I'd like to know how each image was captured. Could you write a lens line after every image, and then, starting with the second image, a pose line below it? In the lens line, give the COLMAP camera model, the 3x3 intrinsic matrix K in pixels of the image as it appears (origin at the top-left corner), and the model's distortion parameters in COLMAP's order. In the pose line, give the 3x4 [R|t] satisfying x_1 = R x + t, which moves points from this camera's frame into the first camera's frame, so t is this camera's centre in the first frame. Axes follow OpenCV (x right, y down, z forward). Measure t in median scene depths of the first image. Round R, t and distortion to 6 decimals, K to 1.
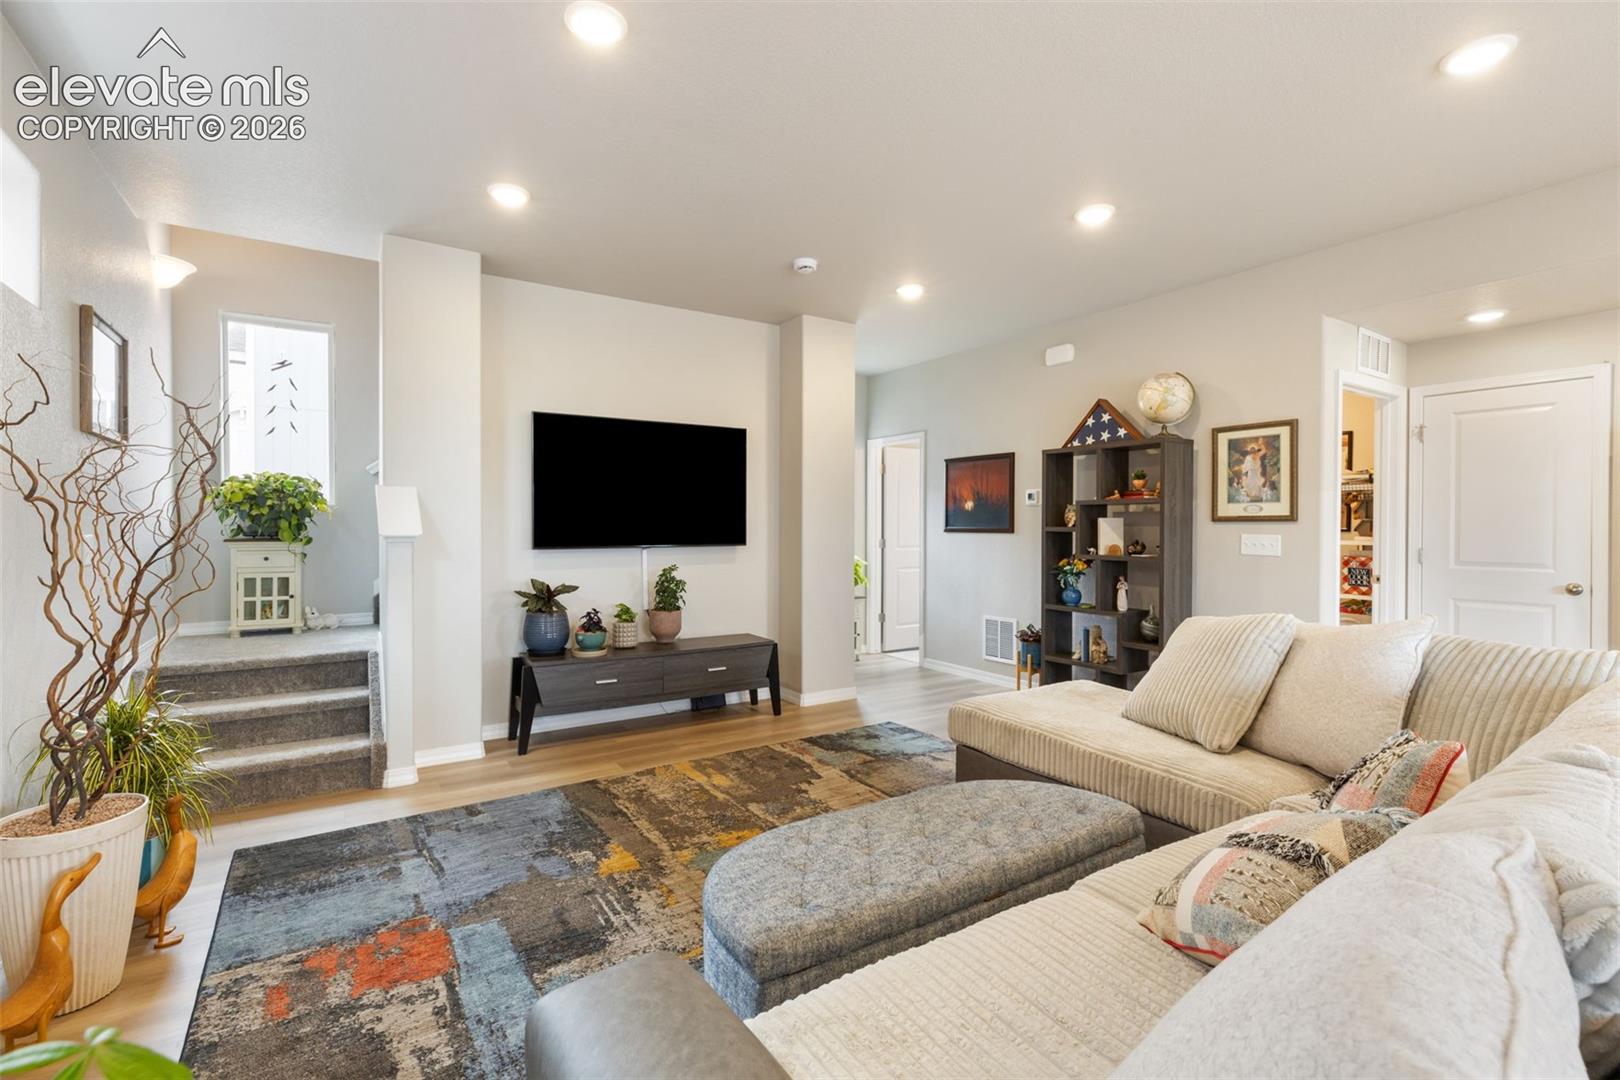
lens RADIAL K [[747.1, 0, 785.1], [0, 747.1, 520.1], [0, 0, 1]] dist [-0.003089, 0.001636]
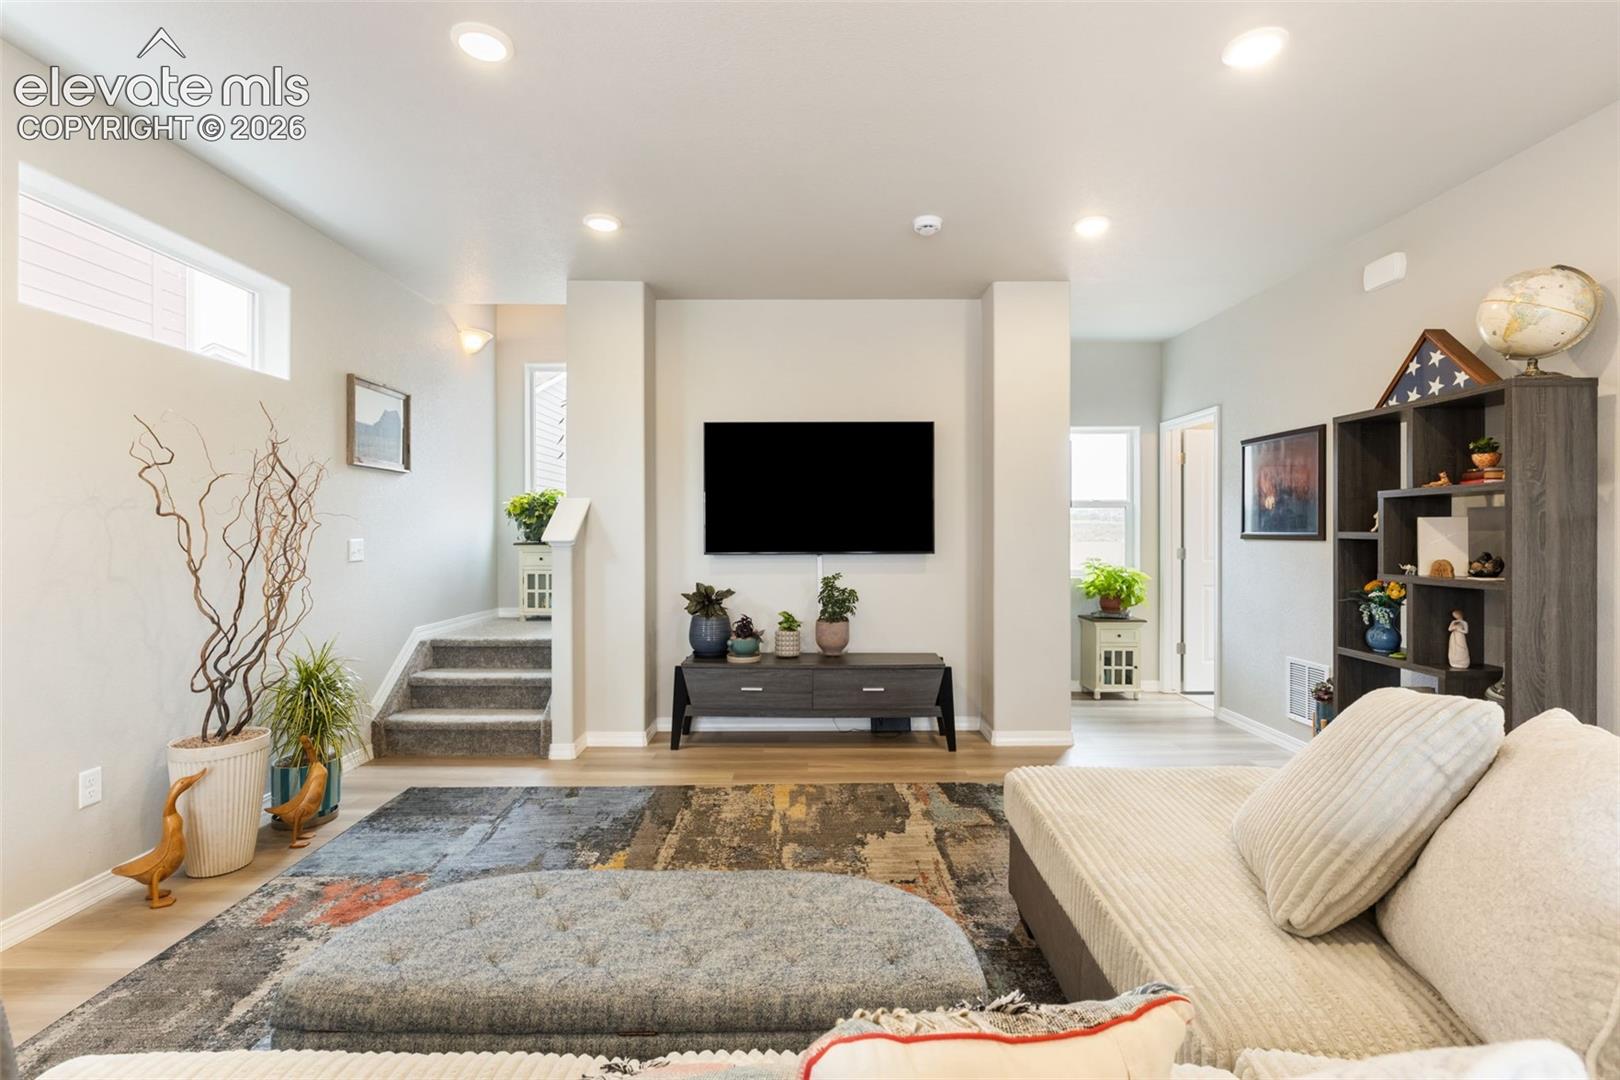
lens RADIAL K [[747.1, 0, 784.9], [0, 747.1, 520.8], [0, 0, 1]] dist [-0.003089, 0.001636]
pose [[0.837969, -0.010119, -0.545624, 0.335851], [0.005850, 0.999937, -0.009561, 0.002891], [0.545687, 0.004820, 0.837975, 0.190624]]
